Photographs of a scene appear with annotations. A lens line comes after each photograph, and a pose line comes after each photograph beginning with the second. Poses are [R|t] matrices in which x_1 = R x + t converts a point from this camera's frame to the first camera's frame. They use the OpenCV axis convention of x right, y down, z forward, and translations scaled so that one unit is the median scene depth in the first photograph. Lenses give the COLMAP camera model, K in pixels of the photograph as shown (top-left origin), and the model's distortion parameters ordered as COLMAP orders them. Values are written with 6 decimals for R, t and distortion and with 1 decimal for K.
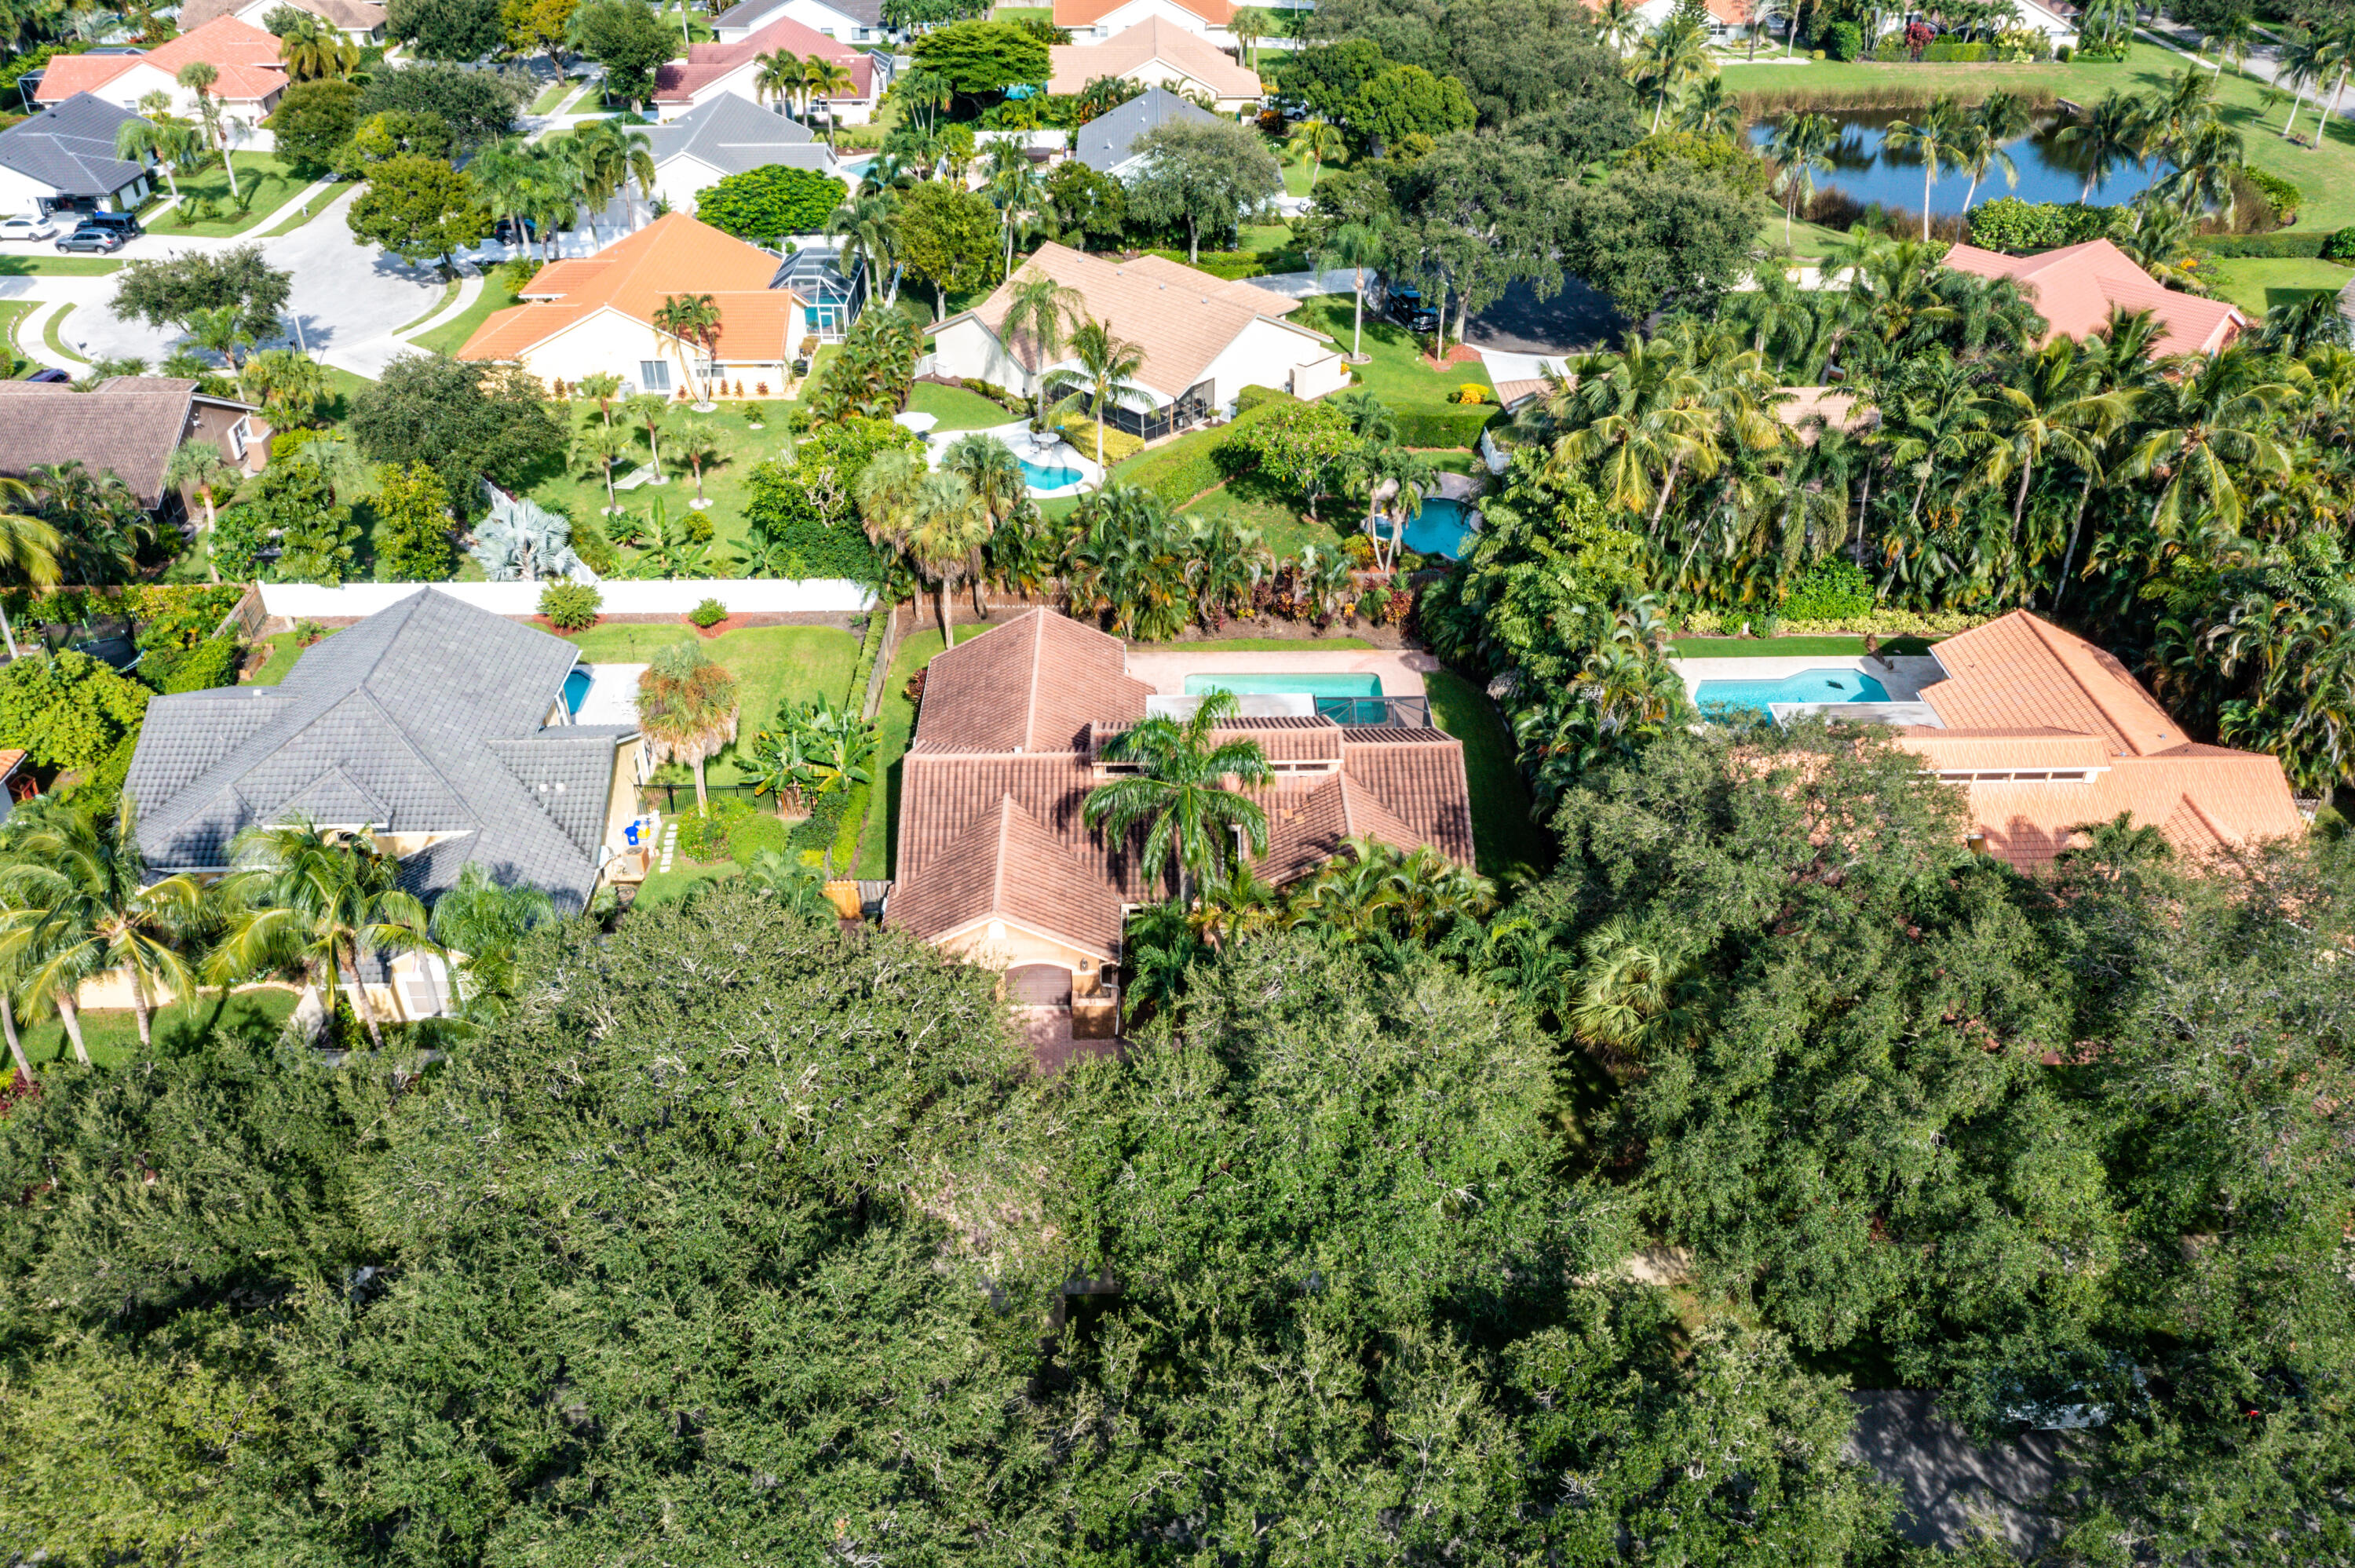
lens RADIAL K [[1883.0, 0, 1174.5], [0, 1883.0, 784.3], [0, 0, 1]] dist [0.003297, 0.006110]
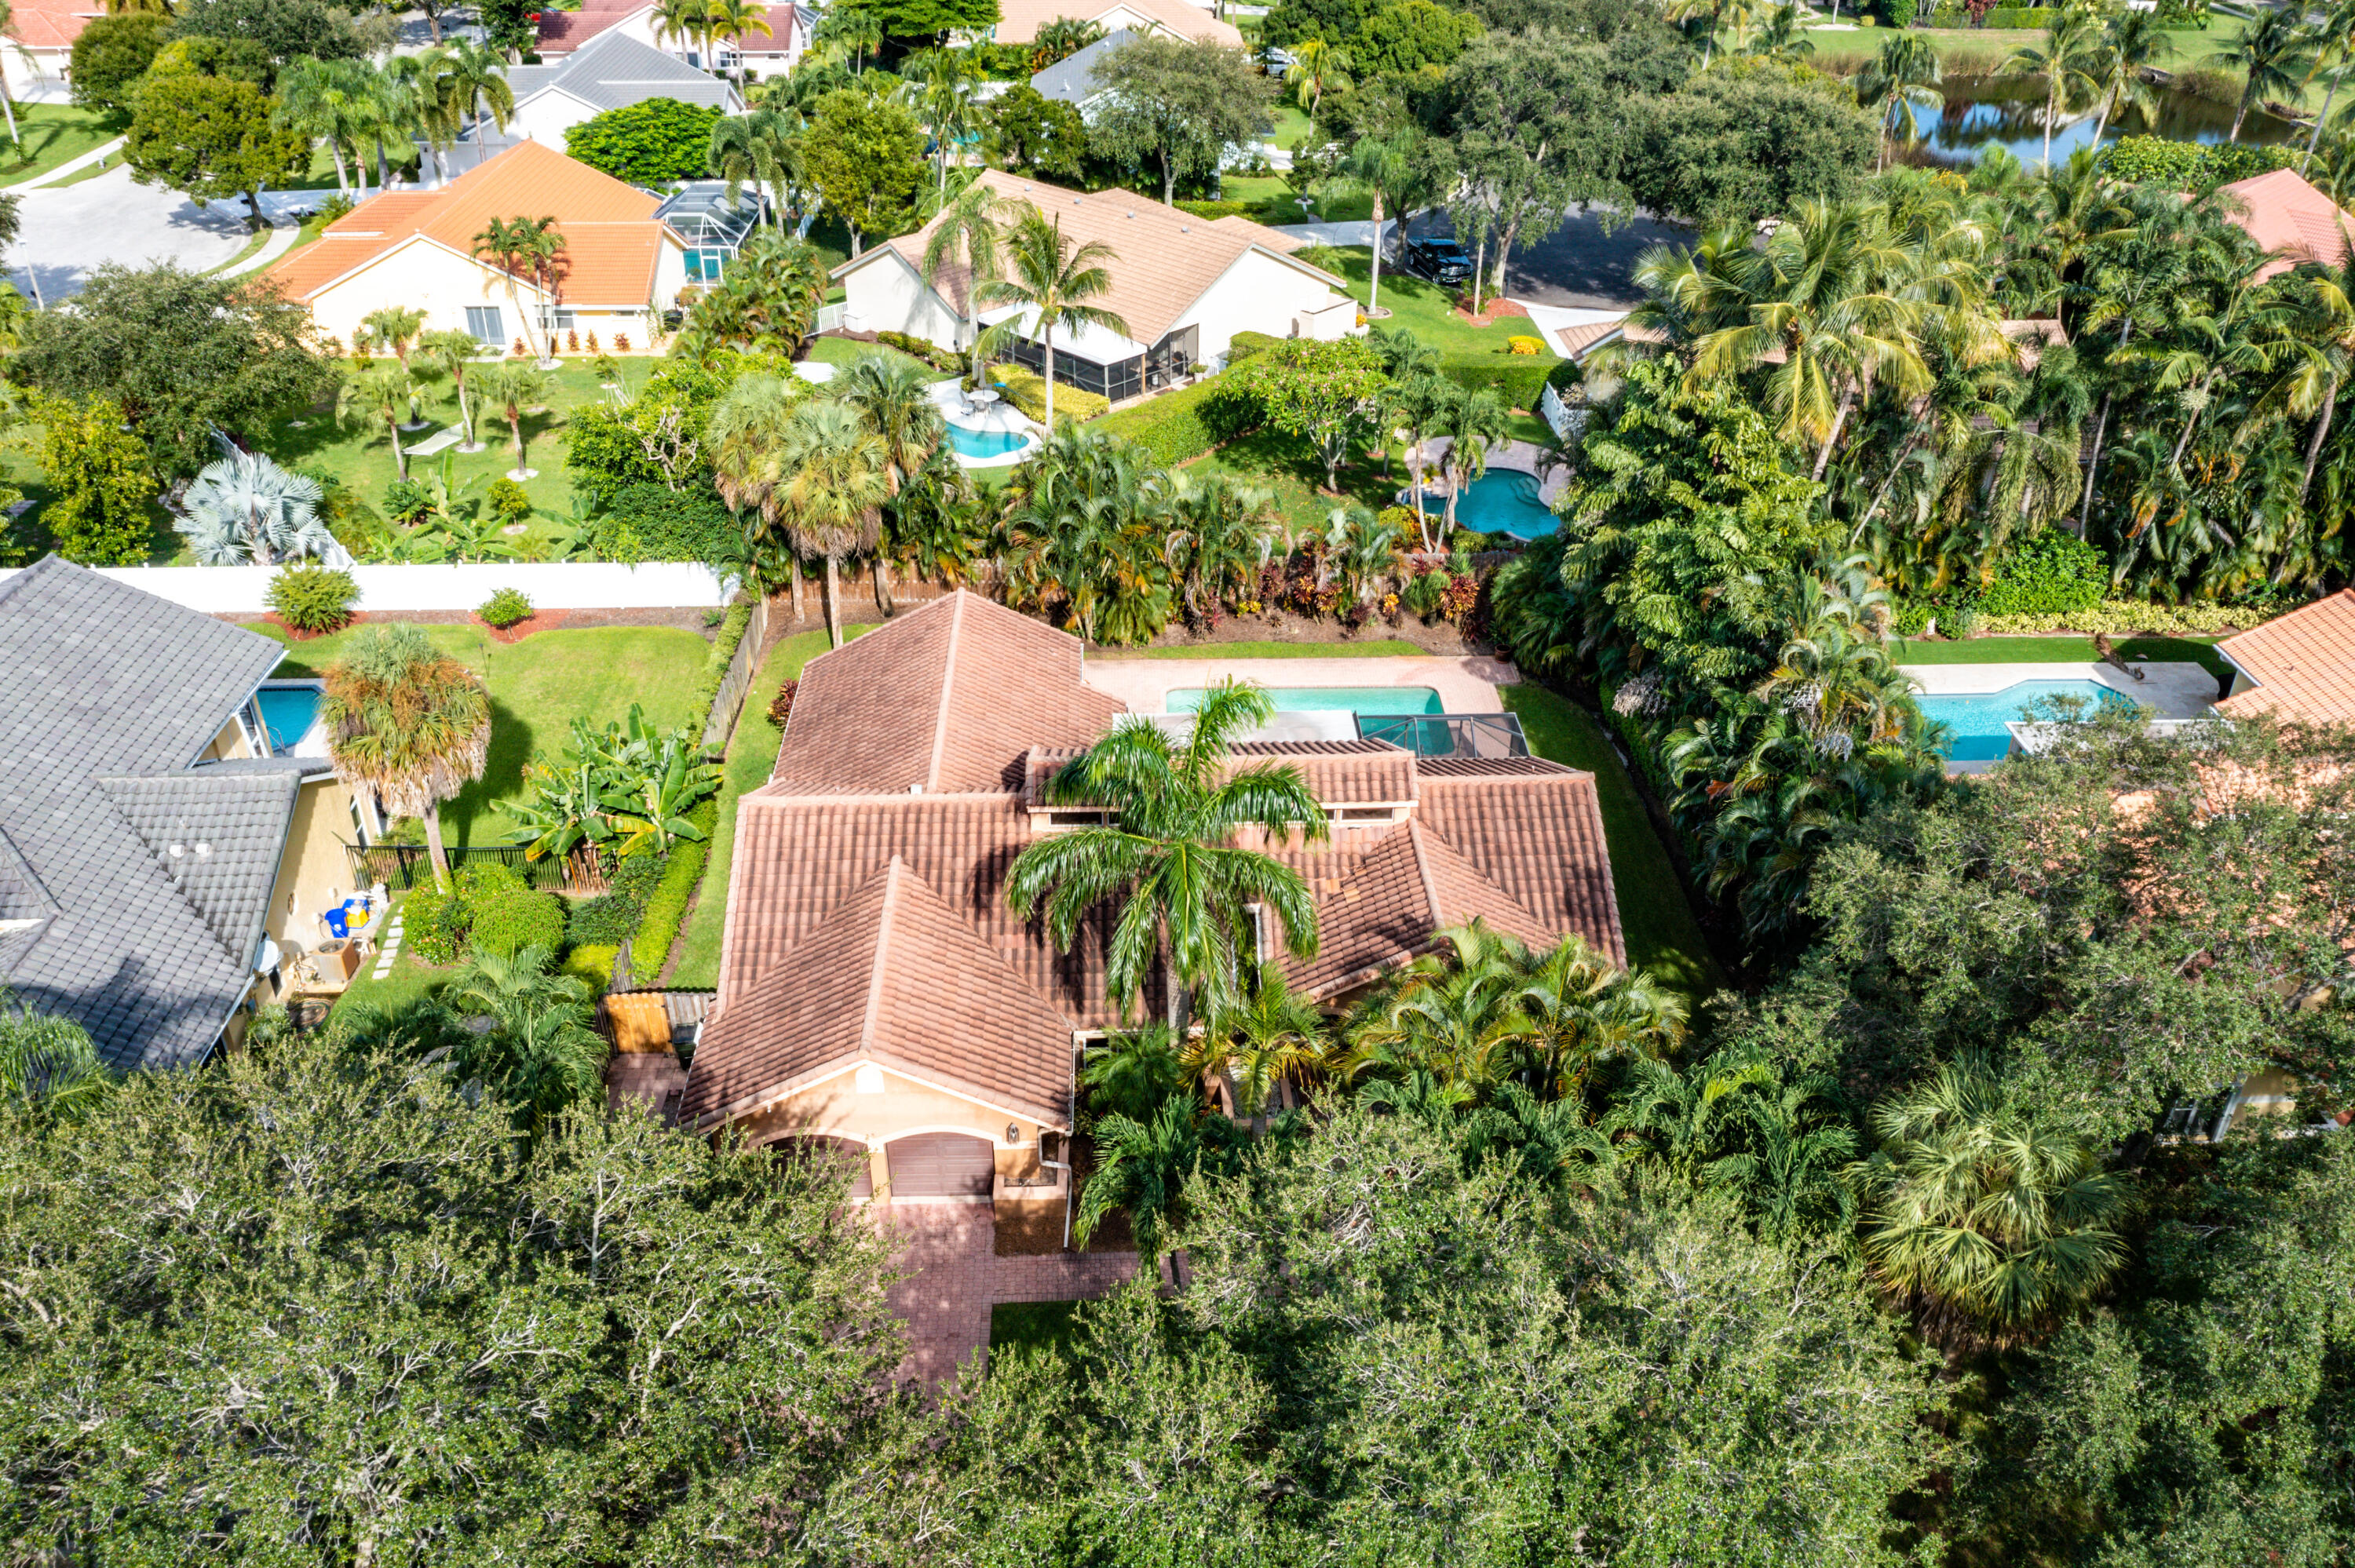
lens RADIAL K [[1883.0, 0, 1169.6], [0, 1883.0, 781.6], [0, 0, 1]] dist [0.003297, 0.006110]
pose [[0.999878, -0.004051, 0.015070, -0.004172], [0.004571, 0.999389, -0.034652, 0.001653], [-0.014920, 0.034716, 0.999286, 0.282245]]
